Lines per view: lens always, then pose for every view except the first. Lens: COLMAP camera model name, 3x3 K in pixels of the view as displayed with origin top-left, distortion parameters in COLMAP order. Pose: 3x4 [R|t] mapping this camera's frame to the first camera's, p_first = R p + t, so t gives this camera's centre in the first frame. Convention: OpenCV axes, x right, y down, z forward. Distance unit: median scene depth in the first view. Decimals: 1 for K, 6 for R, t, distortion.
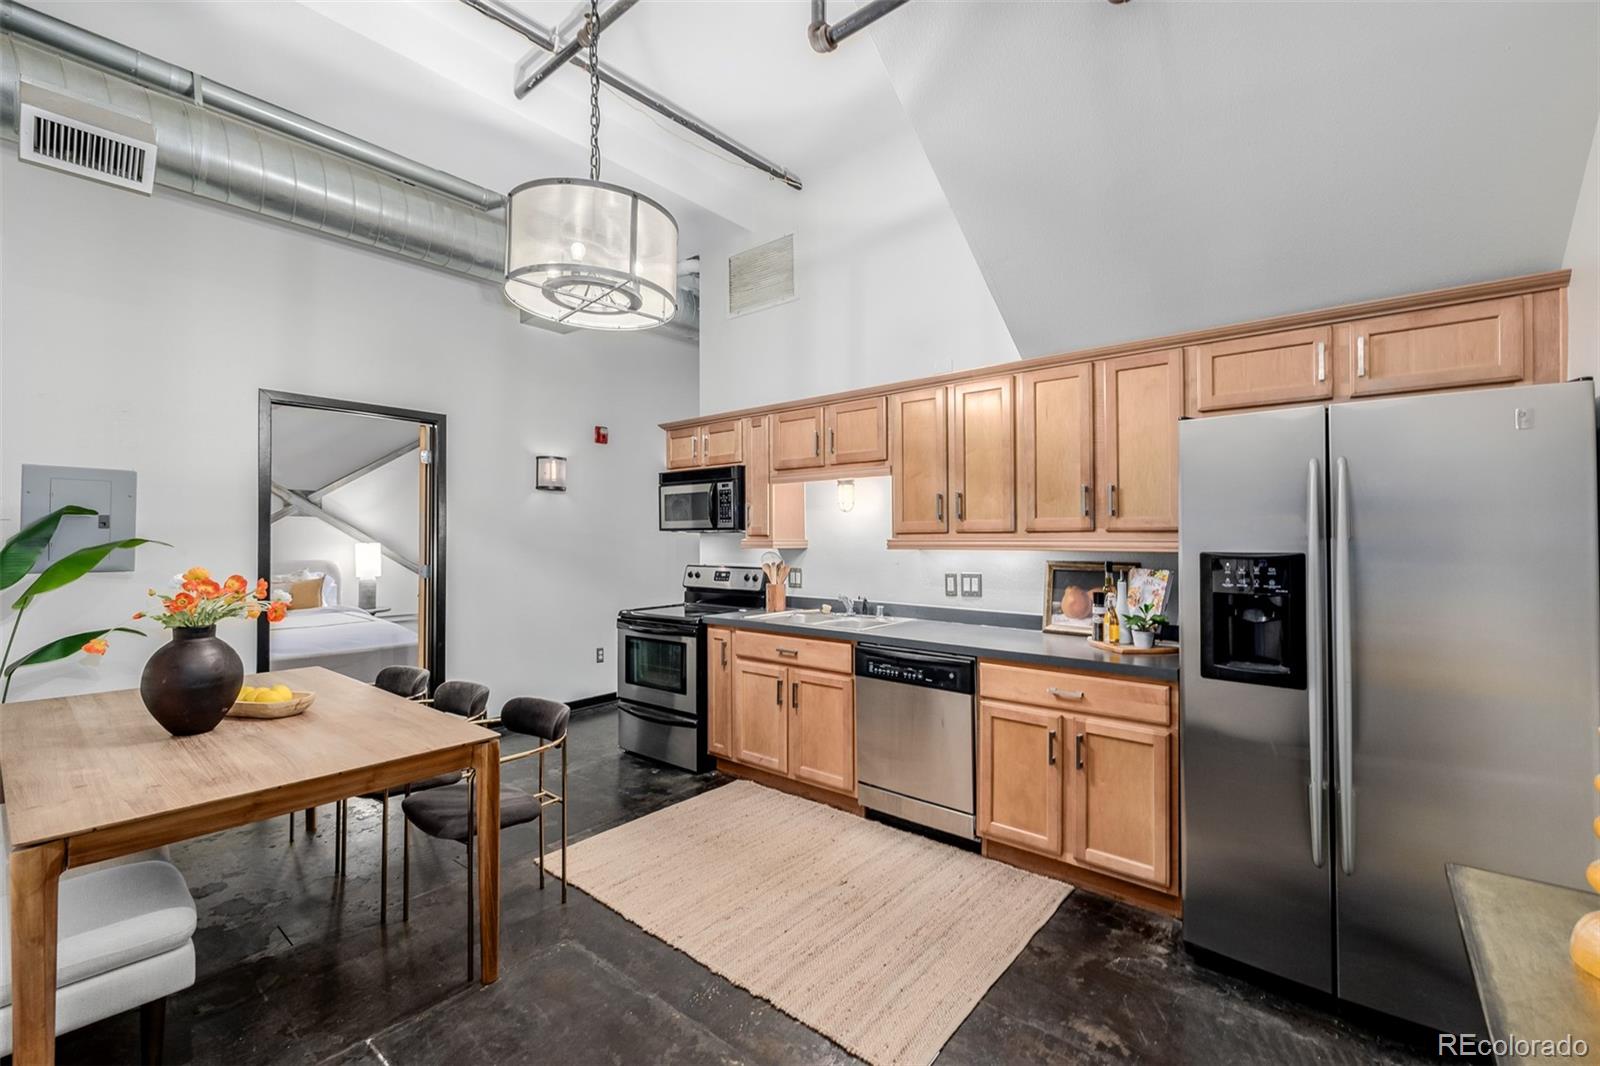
lens RADIAL K [[679.0, 0, 800.0], [0, 679.0, 533.0], [0, 0, 1]] dist [0.001616, 0.000187]
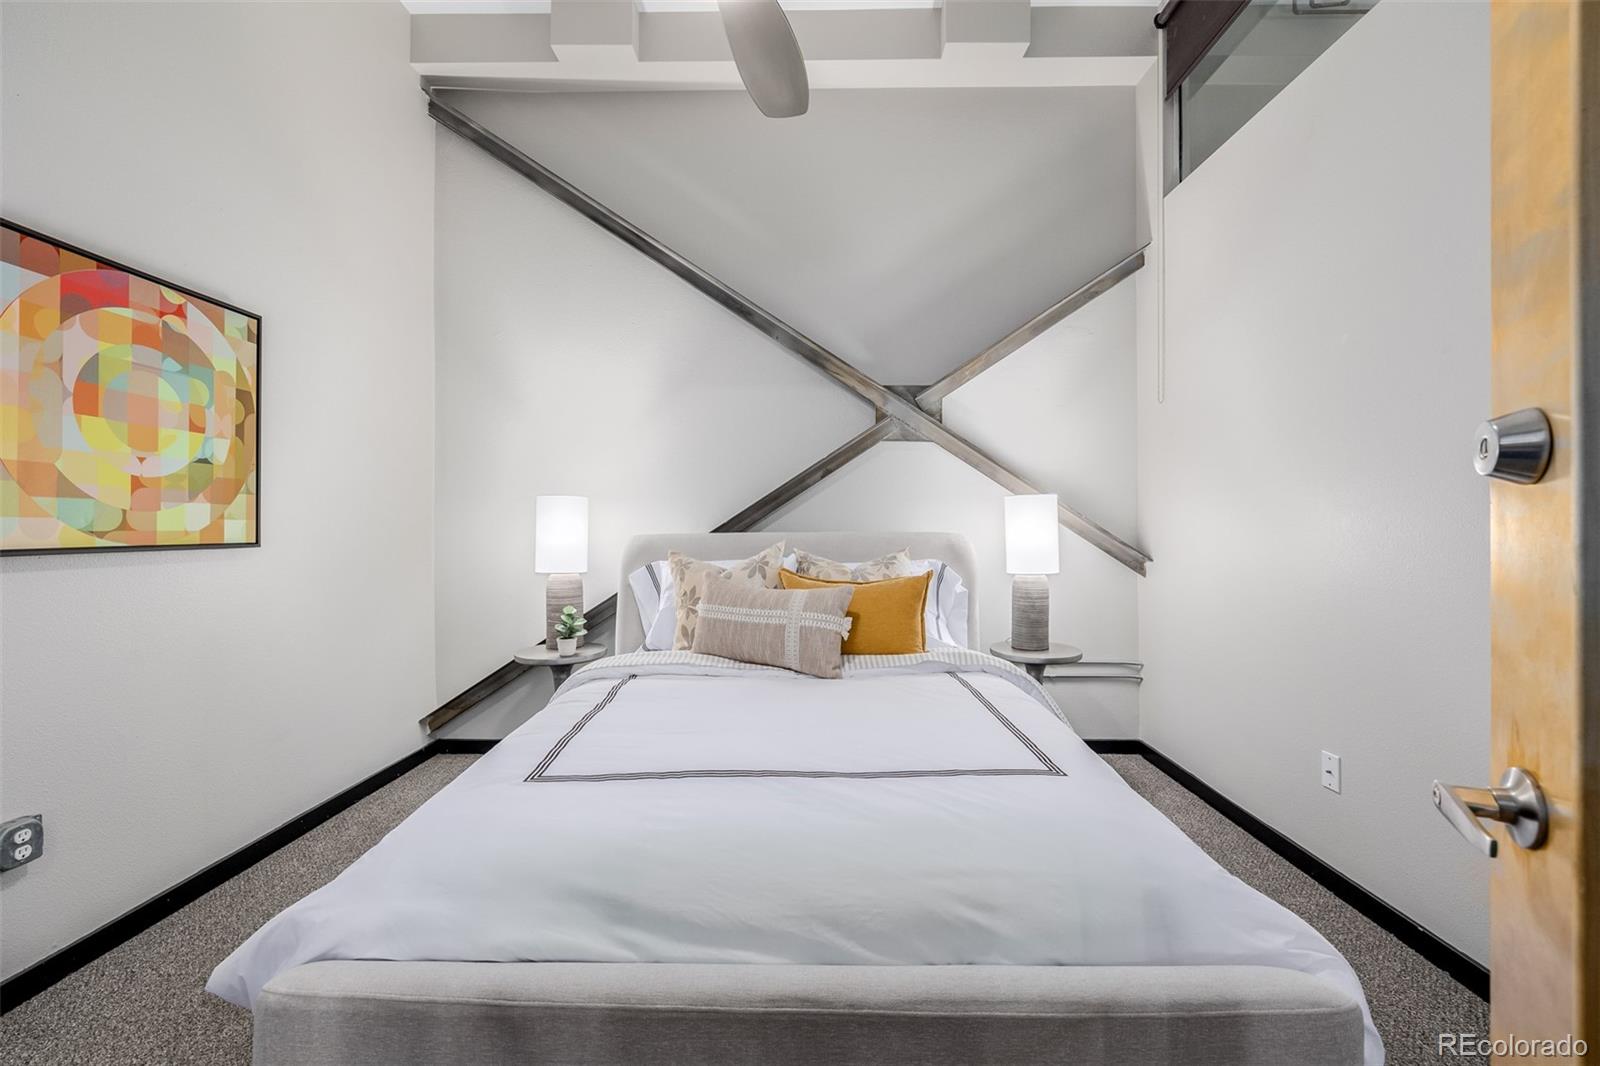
lens RADIAL K [[679.0, 0, 800.0], [0, 679.0, 533.0], [0, 0, 1]] dist [0.001616, 0.000187]
pose [[0.622180, 0.001863, -0.782872, -0.405270], [0.006221, 0.999954, 0.007323, 0.035821], [0.782850, -0.009427, 0.622139, 0.642680]]
